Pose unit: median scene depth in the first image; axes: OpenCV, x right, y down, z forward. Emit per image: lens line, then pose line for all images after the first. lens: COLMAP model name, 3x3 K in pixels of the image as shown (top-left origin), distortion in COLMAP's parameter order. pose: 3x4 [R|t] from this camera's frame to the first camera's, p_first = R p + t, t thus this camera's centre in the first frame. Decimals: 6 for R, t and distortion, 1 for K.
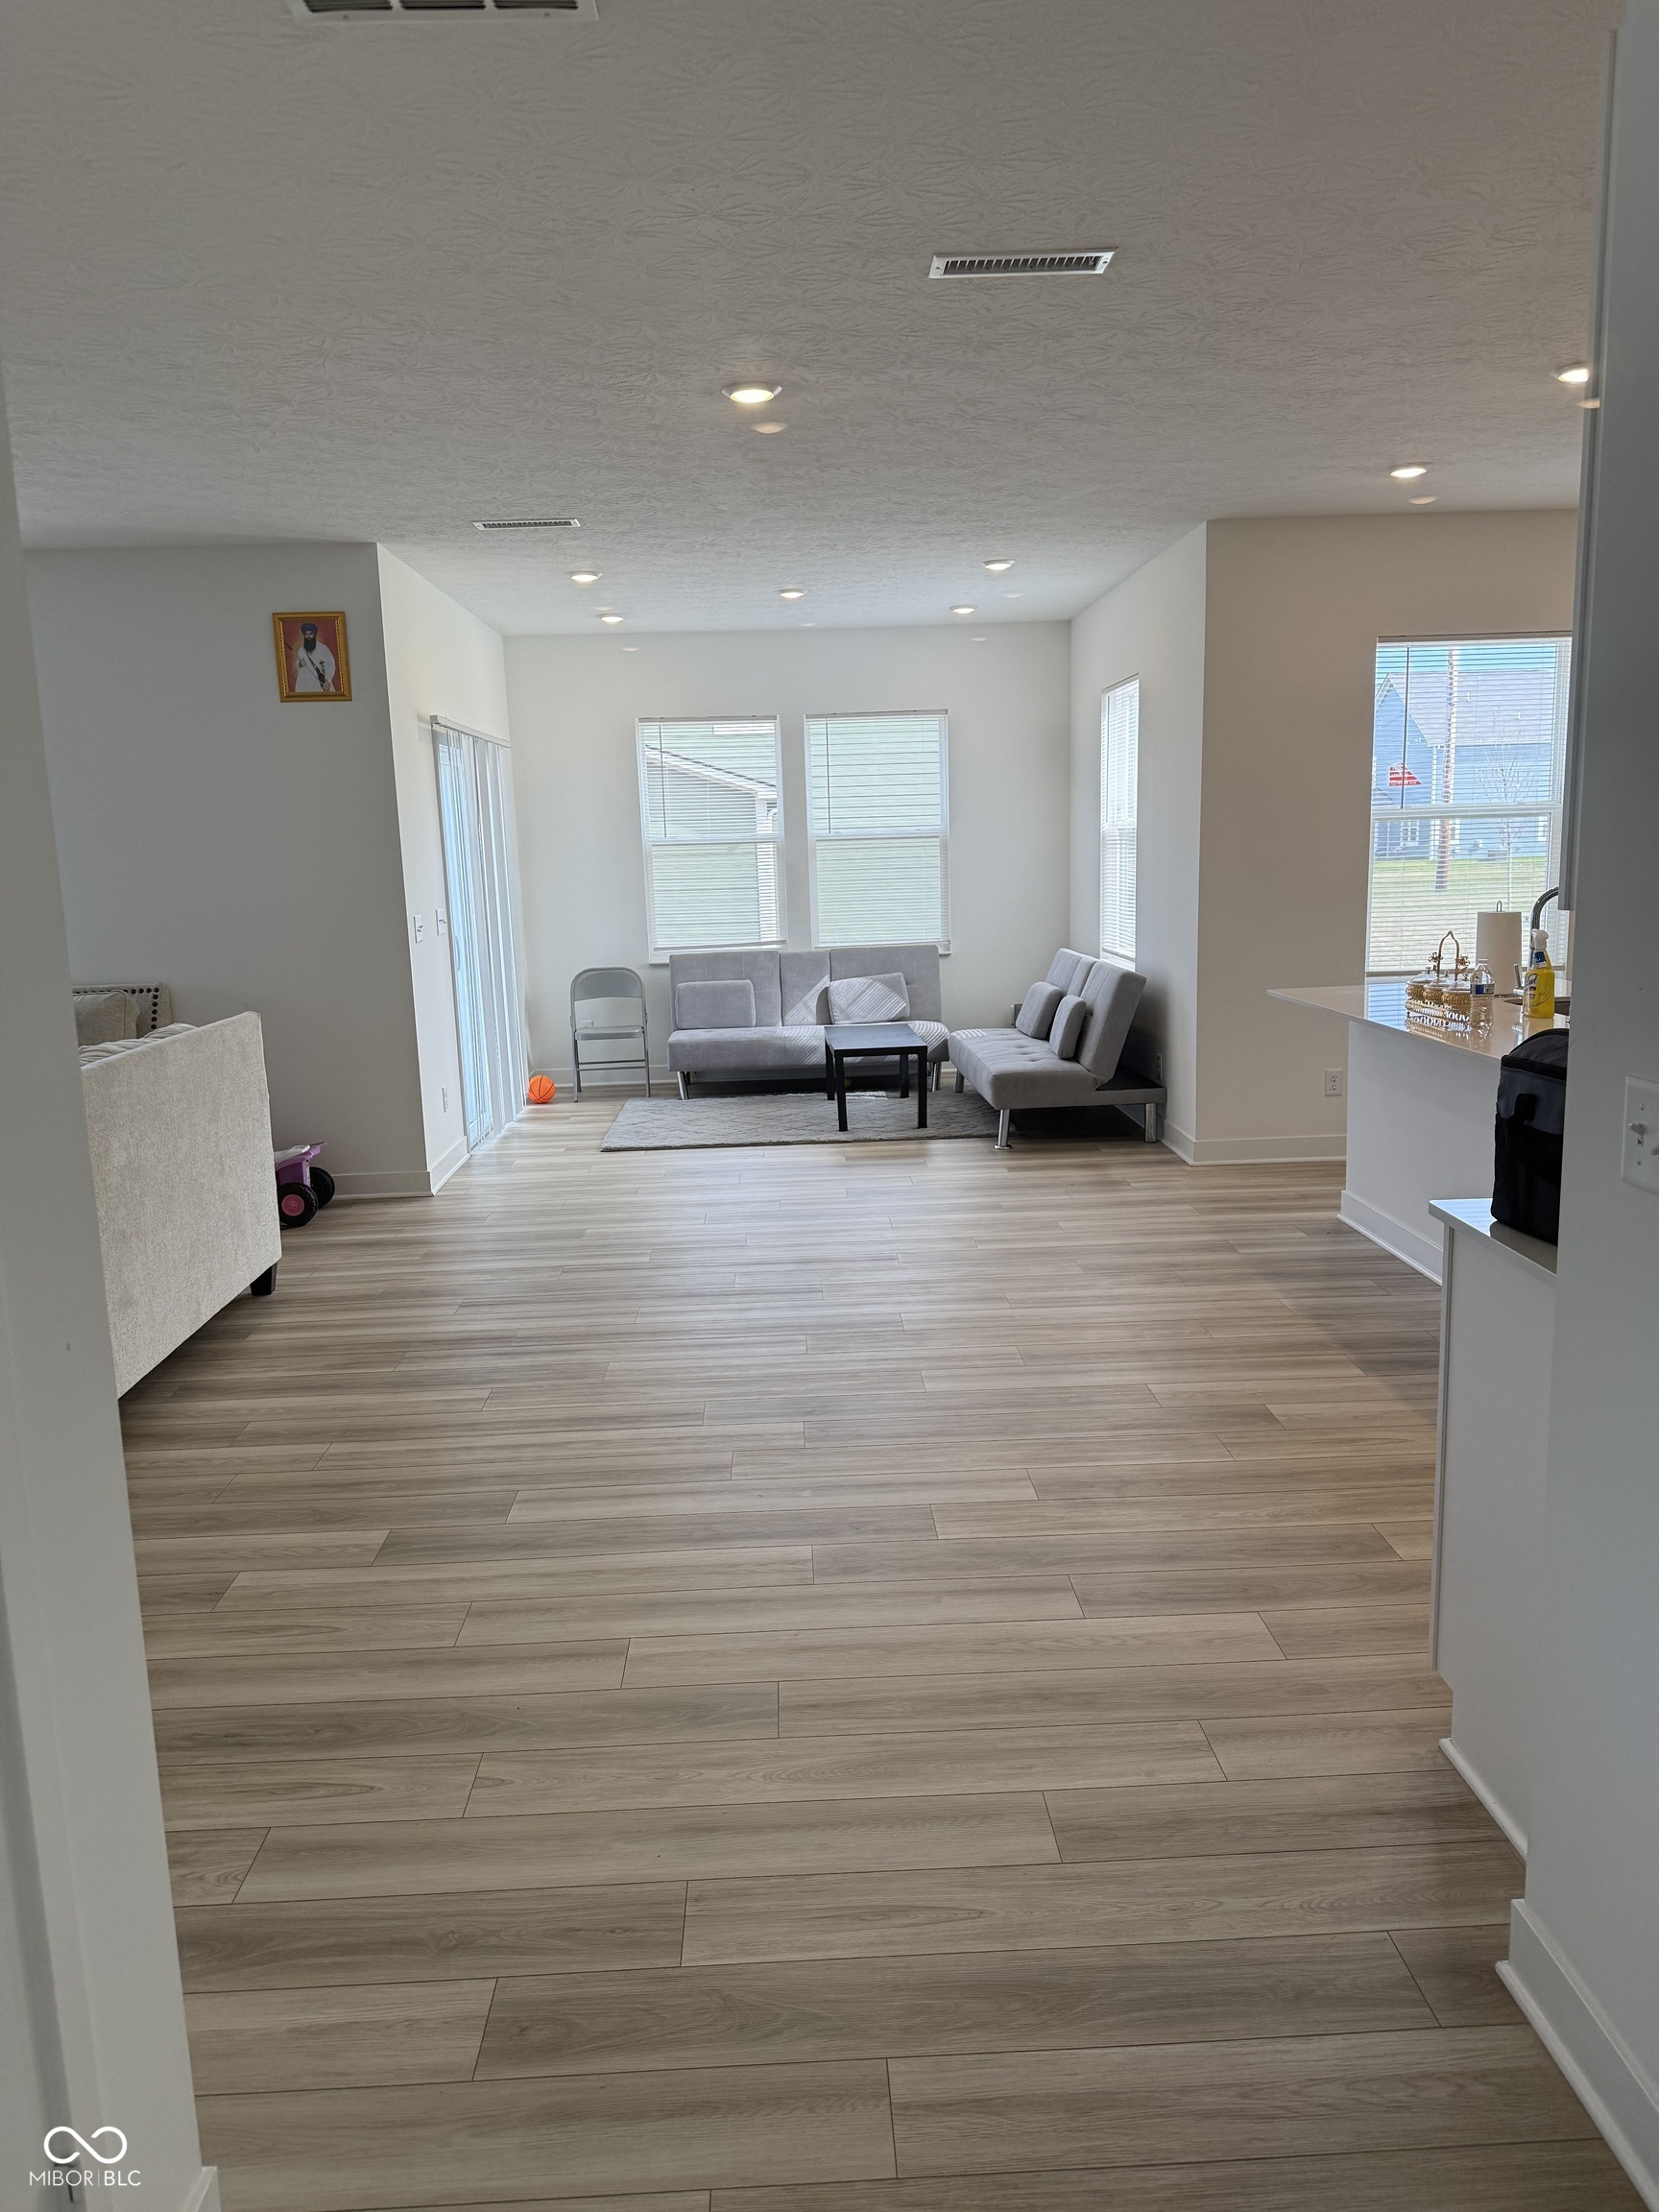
lens RADIAL K [[1547.5, 0, 839.6], [0, 1547.5, 1118.5], [0, 0, 1]] dist [0.084549, -0.123500]
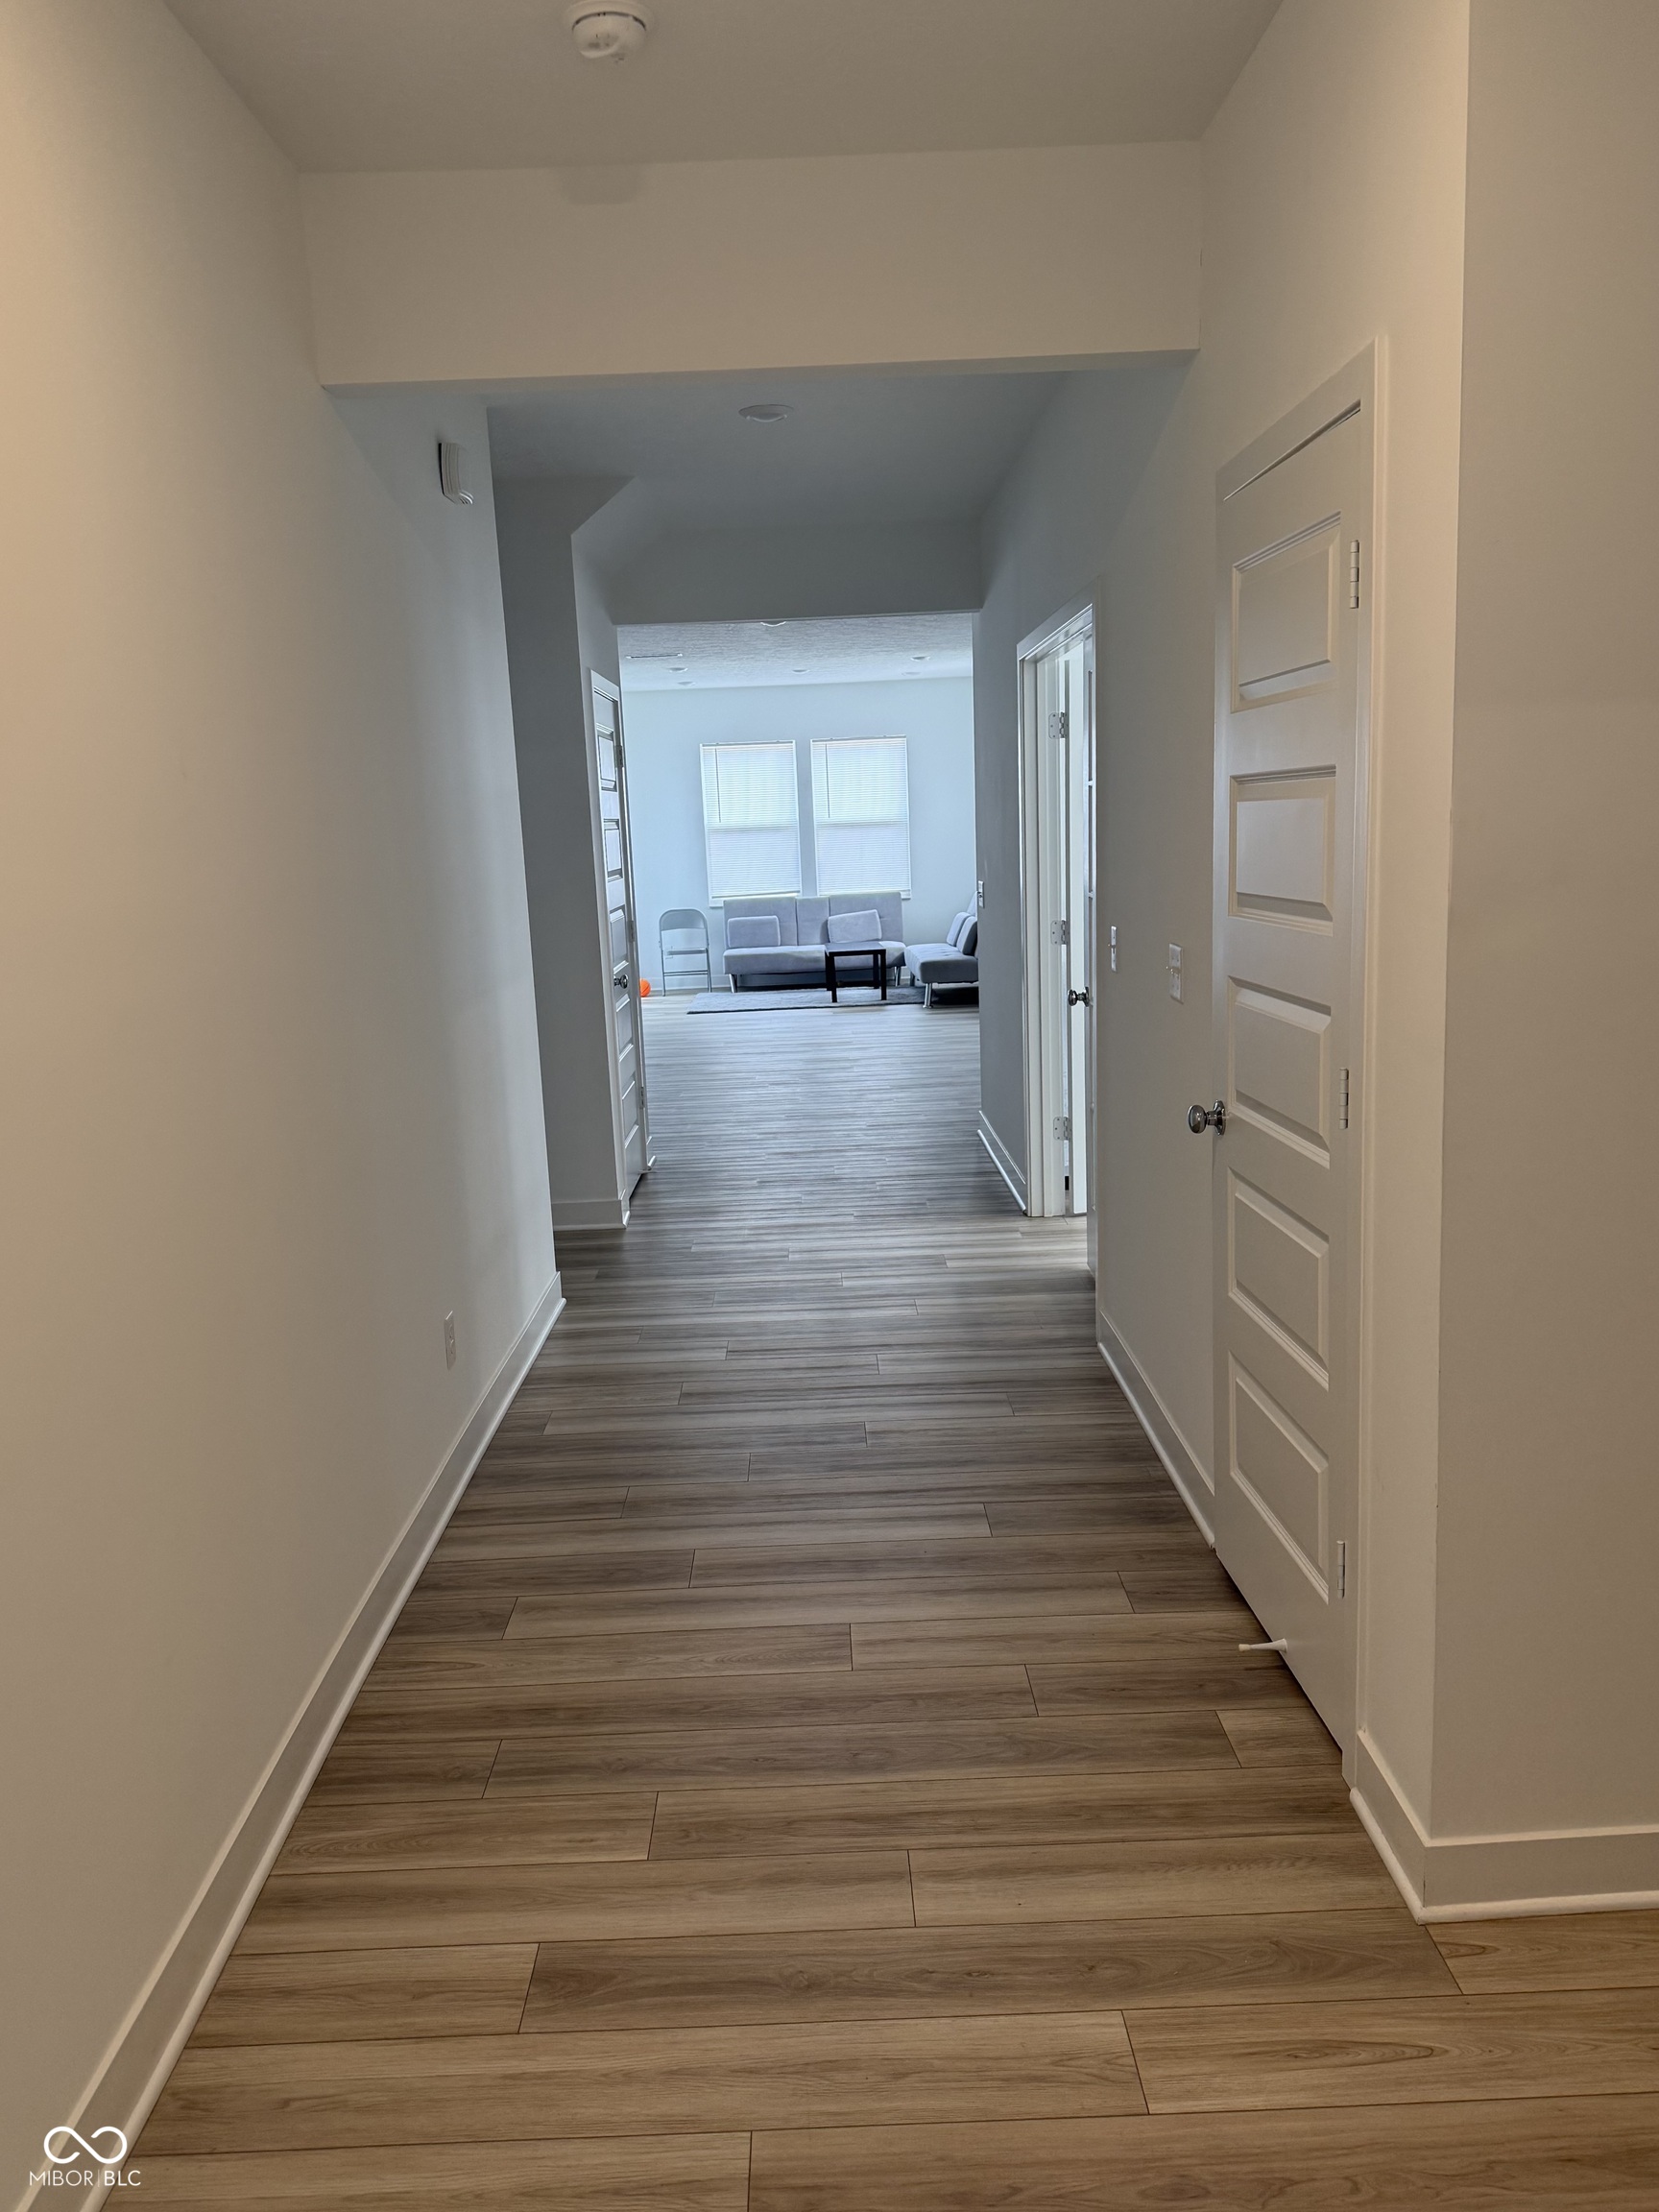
lens RADIAL K [[1547.5, 0, 839.6], [0, 1547.5, 1118.5], [0, 0, 1]] dist [0.084549, -0.123500]
pose [[0.999946, -0.007218, -0.007447, 0.015135], [0.007359, 0.999791, 0.019089, 0.083095], [0.007308, -0.019142, 0.999790, -0.548231]]
